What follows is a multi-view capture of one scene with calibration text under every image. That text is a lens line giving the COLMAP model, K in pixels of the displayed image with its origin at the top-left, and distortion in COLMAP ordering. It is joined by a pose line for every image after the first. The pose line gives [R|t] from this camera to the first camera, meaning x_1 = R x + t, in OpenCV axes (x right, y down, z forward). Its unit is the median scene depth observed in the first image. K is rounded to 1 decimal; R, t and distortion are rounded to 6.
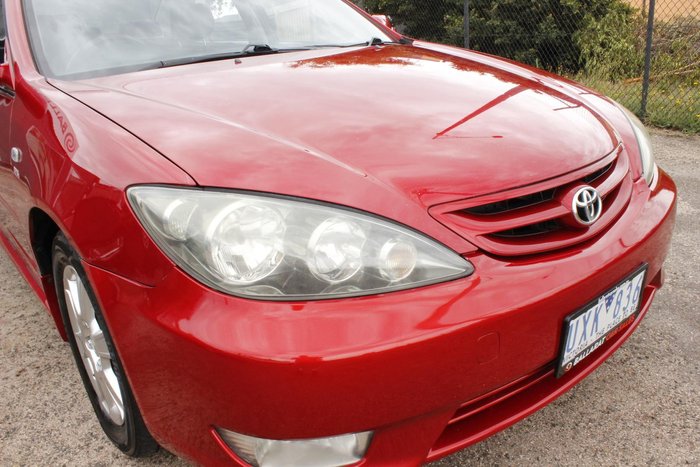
lens RADIAL K [[578.0, 0, 347.5], [0, 578.0, 236.3], [0, 0, 1]] dist [-0.159690, 0.138717]
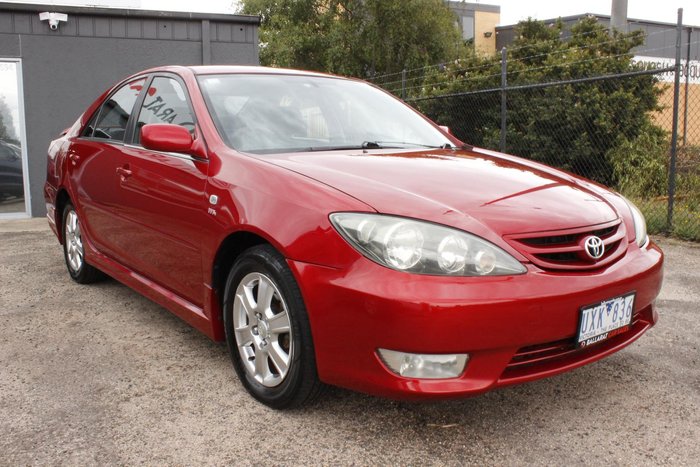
lens RADIAL K [[639.3, 0, 350.2], [0, 639.3, 241.4], [0, 0, 1]] dist [-0.128422, 0.143554]
pose [[0.997610, 0.066548, -0.018614, -0.231460], [-0.068829, 0.980872, -0.182078, 0.283871], [0.006141, 0.182924, 0.983108, -0.740565]]
